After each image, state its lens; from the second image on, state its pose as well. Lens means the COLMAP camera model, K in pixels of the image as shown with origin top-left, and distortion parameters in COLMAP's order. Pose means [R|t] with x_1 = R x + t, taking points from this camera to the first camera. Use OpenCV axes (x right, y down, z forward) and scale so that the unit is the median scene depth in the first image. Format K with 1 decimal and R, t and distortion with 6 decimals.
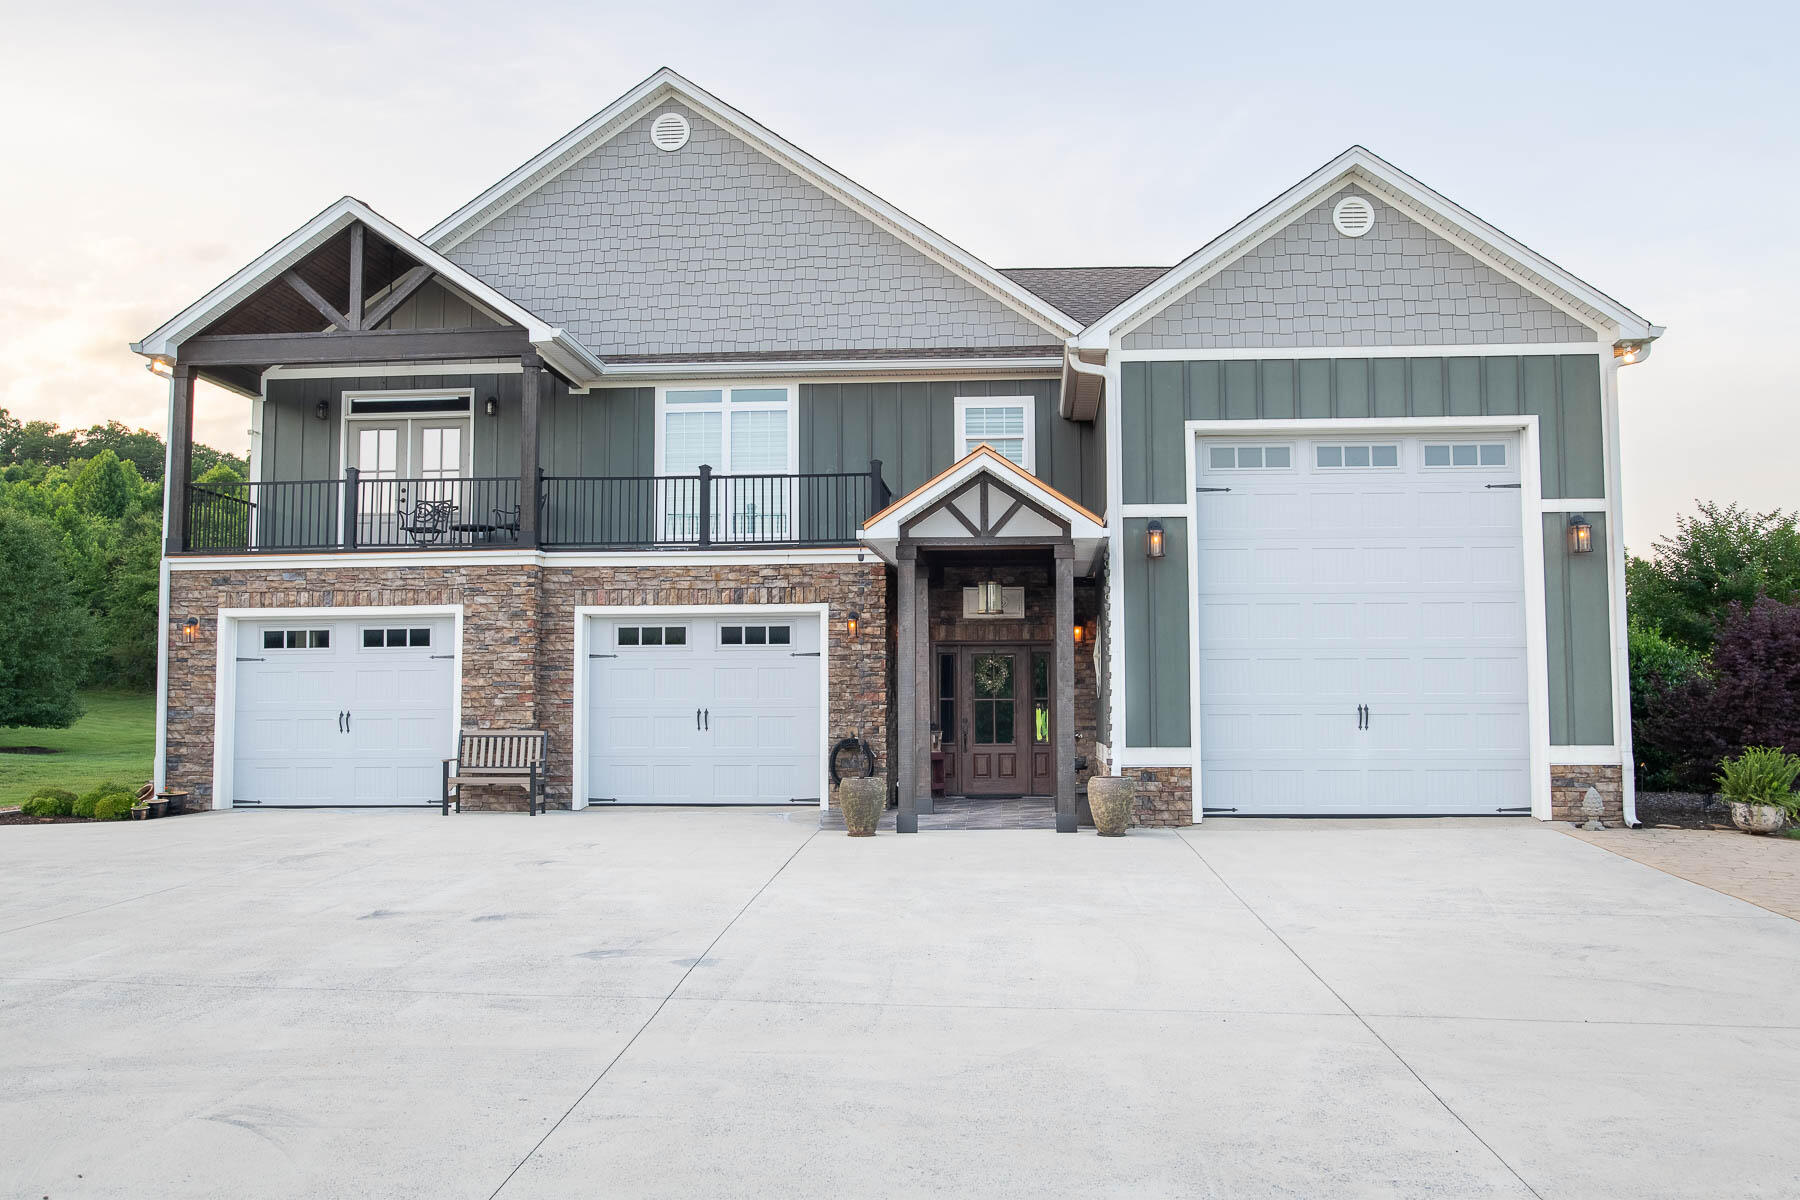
lens RADIAL K [[1597.8, 0, 900.0], [0, 1597.8, 600.0], [0, 0, 1]] dist [-0.049074, 0.004949]
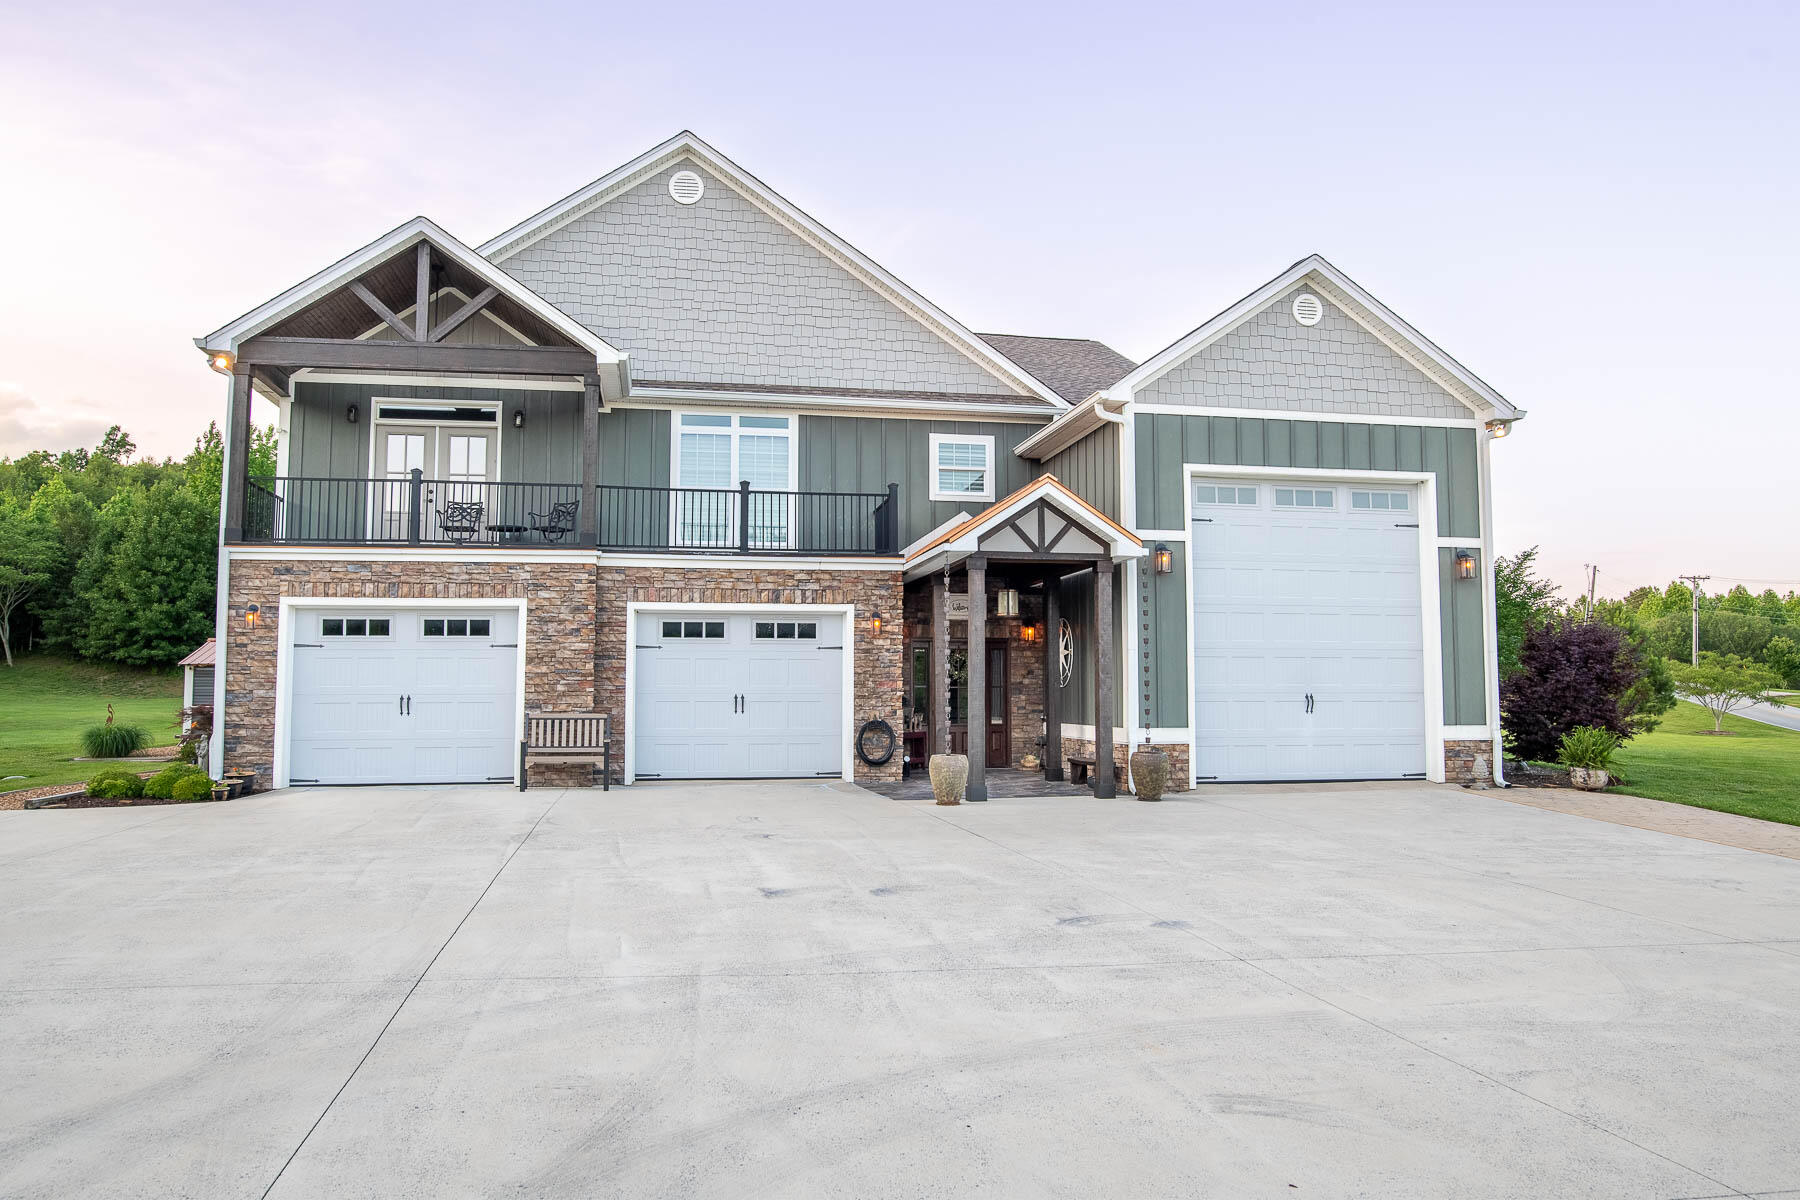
lens RADIAL K [[1294.2, 0, 900.0], [0, 1294.2, 600.0], [0, 0, 1]] dist [-0.062012, 0.029062]
pose [[0.966725, 0.022104, 0.254862, -0.251602], [-0.021754, 0.999755, -0.004191, 0.002105], [-0.254893, -0.001493, 0.966968, 0.077993]]
